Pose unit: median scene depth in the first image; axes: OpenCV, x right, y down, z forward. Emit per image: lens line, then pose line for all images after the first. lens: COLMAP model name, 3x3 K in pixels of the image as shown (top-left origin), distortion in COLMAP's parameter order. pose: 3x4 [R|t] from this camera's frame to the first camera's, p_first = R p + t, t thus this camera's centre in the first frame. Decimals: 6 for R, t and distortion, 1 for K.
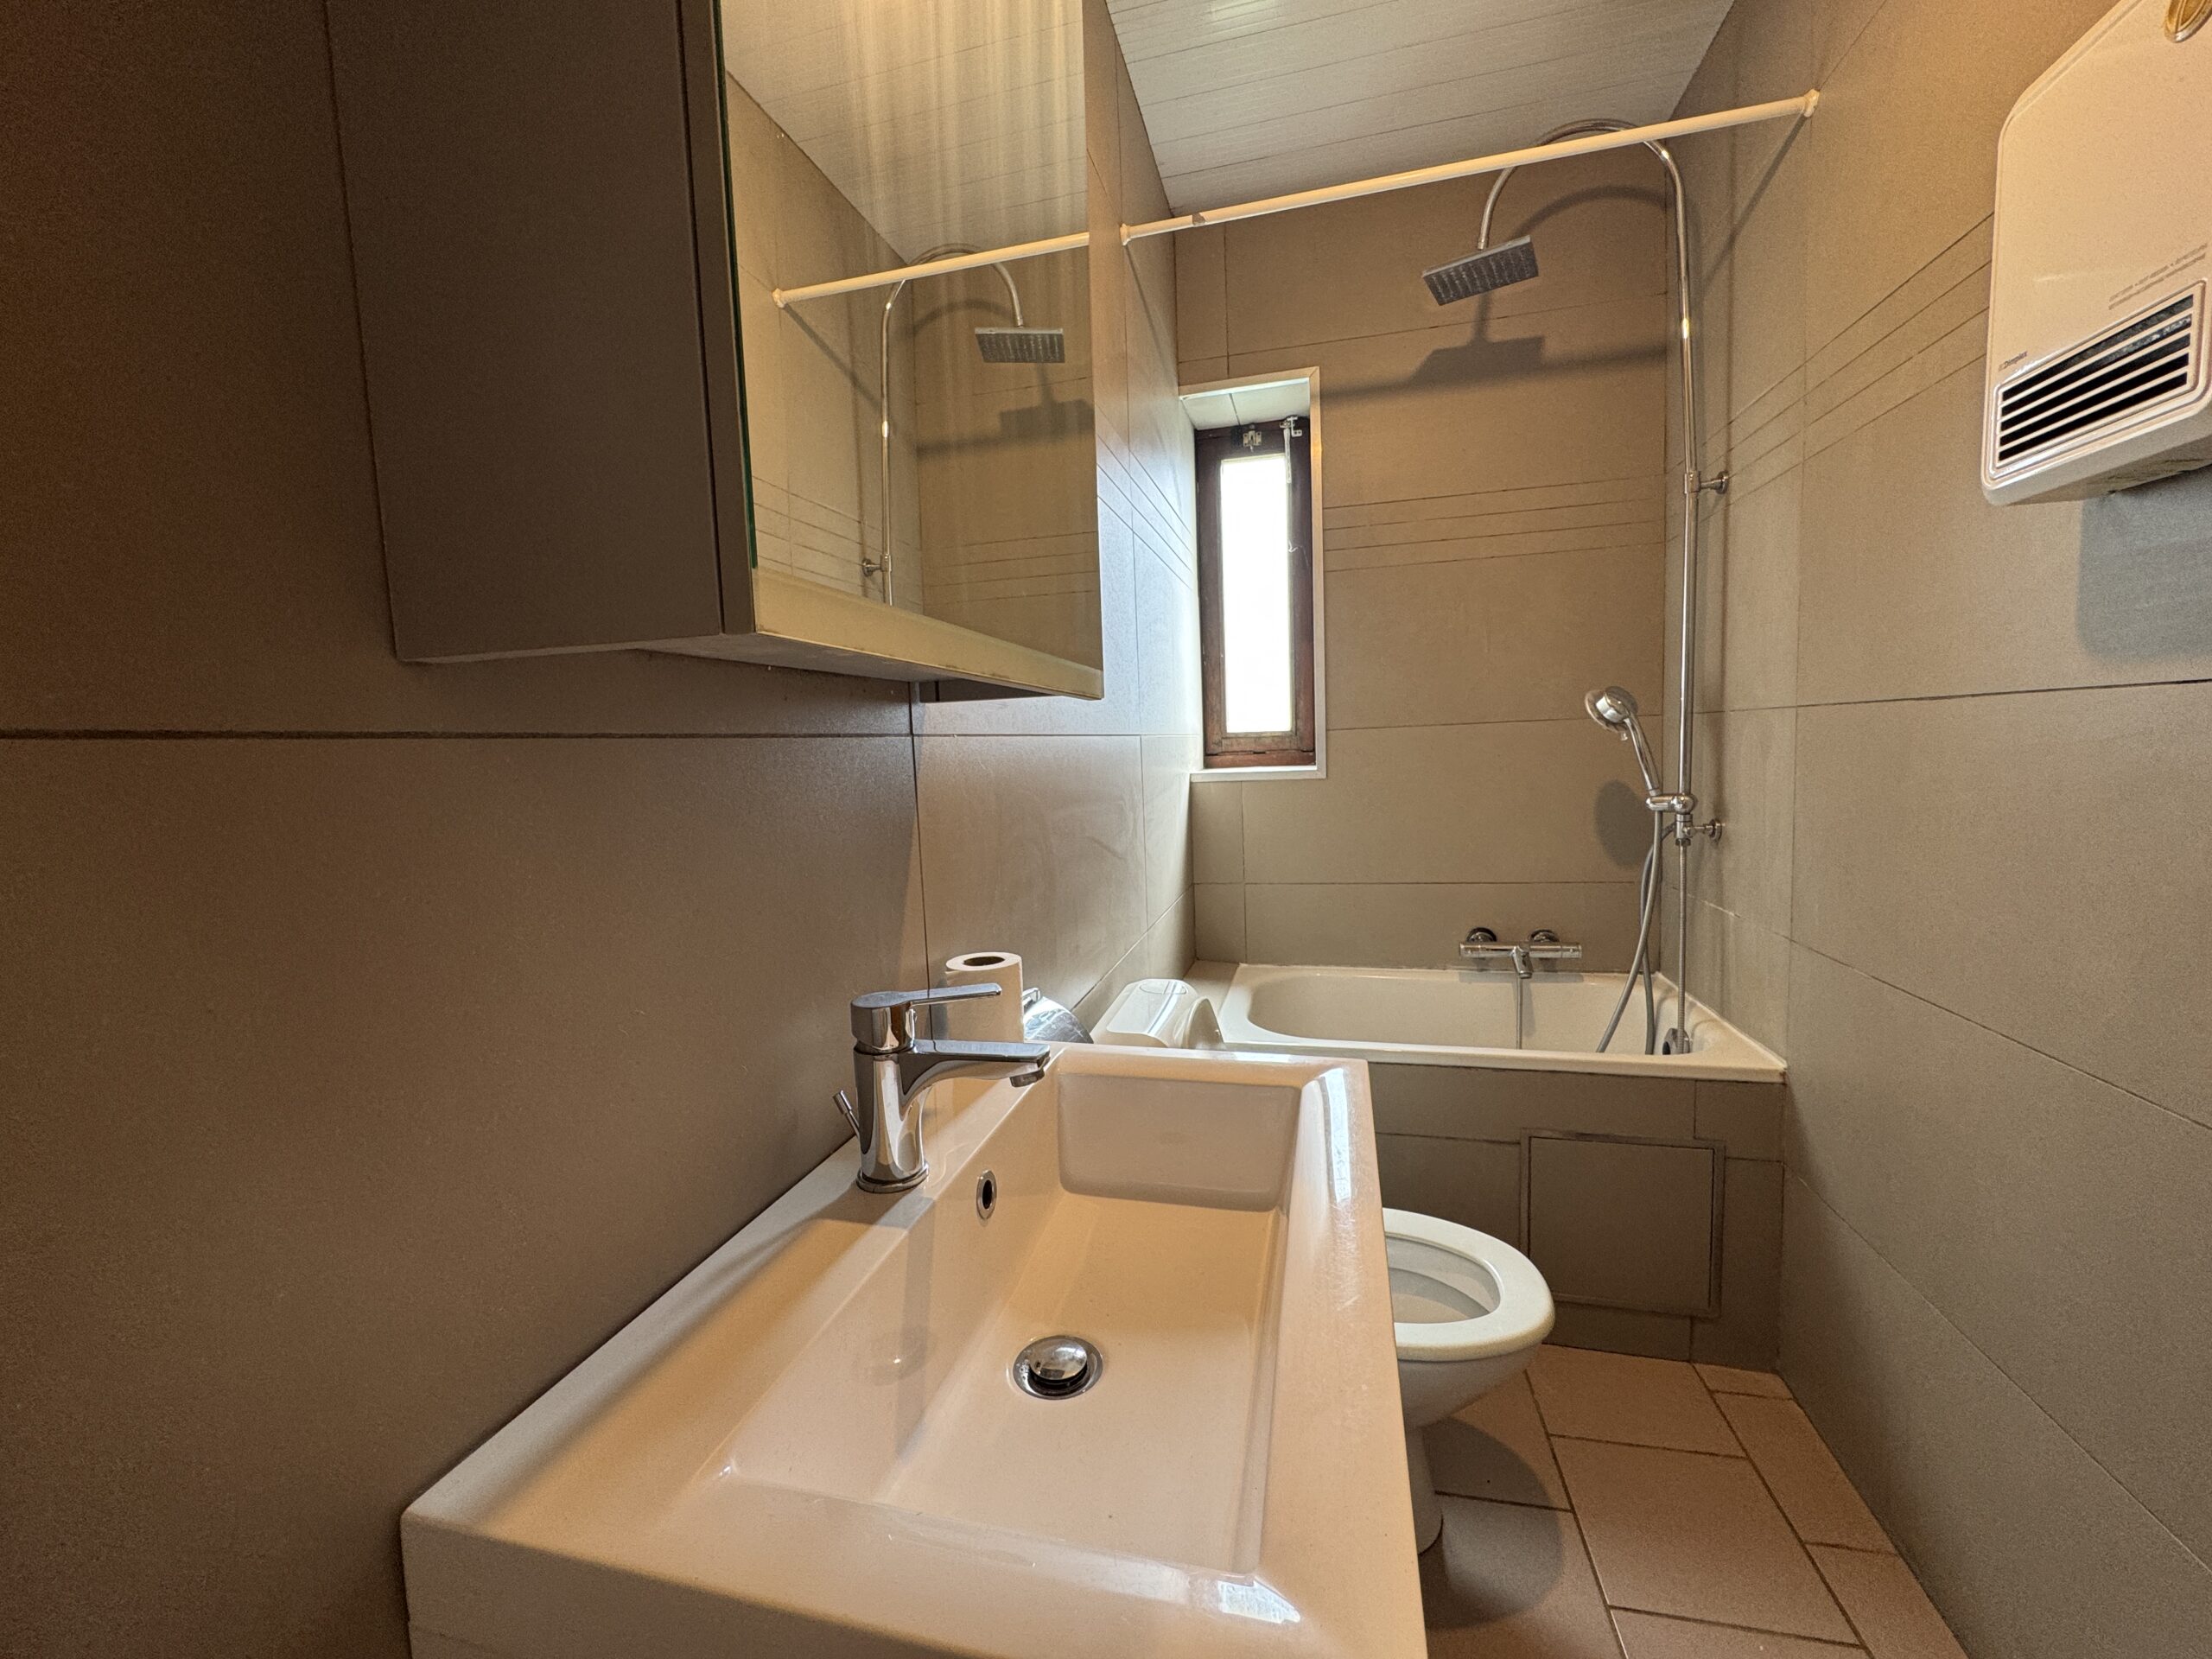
lens RADIAL K [[884.9, 0, 1106.0], [0, 884.9, 829.5], [0, 0, 1]] dist [-0.000351, -0.000529]
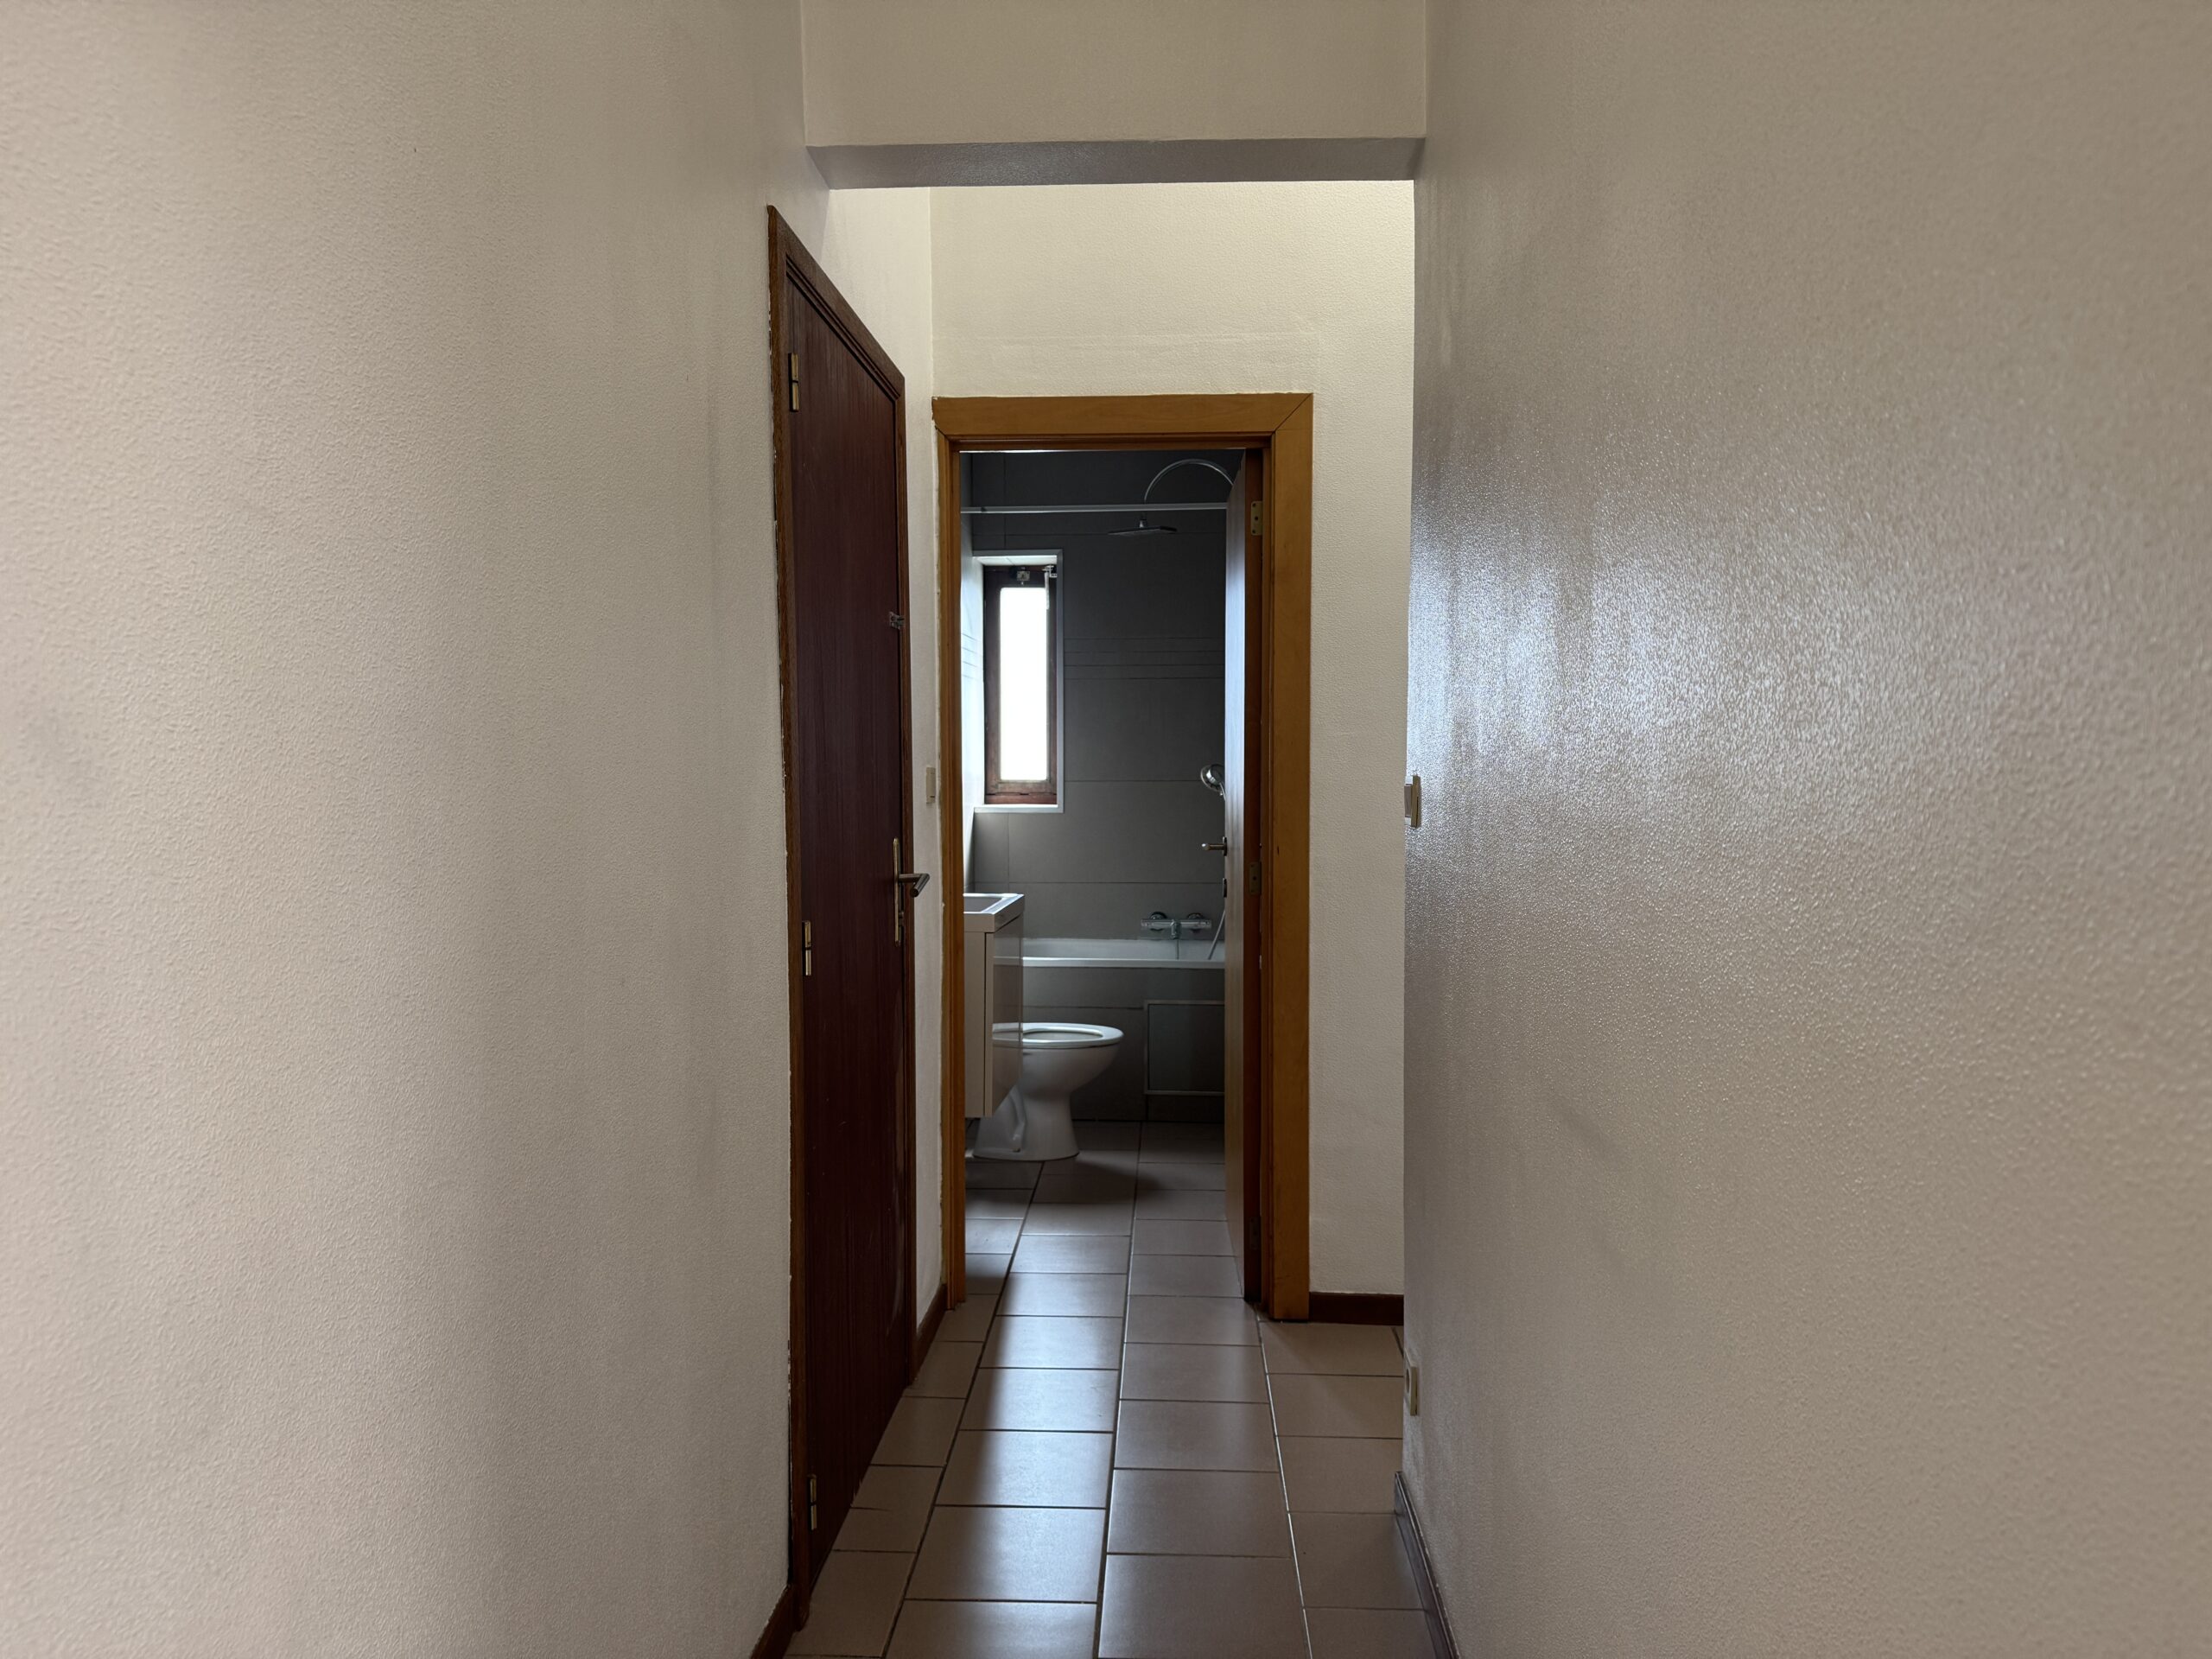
lens RADIAL K [[1512.8, 0, 1103.7], [0, 1512.8, 823.1], [0, 0, 1]] dist [0.146197, -0.279348]
pose [[0.981426, 0.028658, 0.189686, -0.161493], [-0.017363, 0.997990, -0.060941, 0.105714], [-0.191051, 0.056516, 0.979952, -1.414260]]
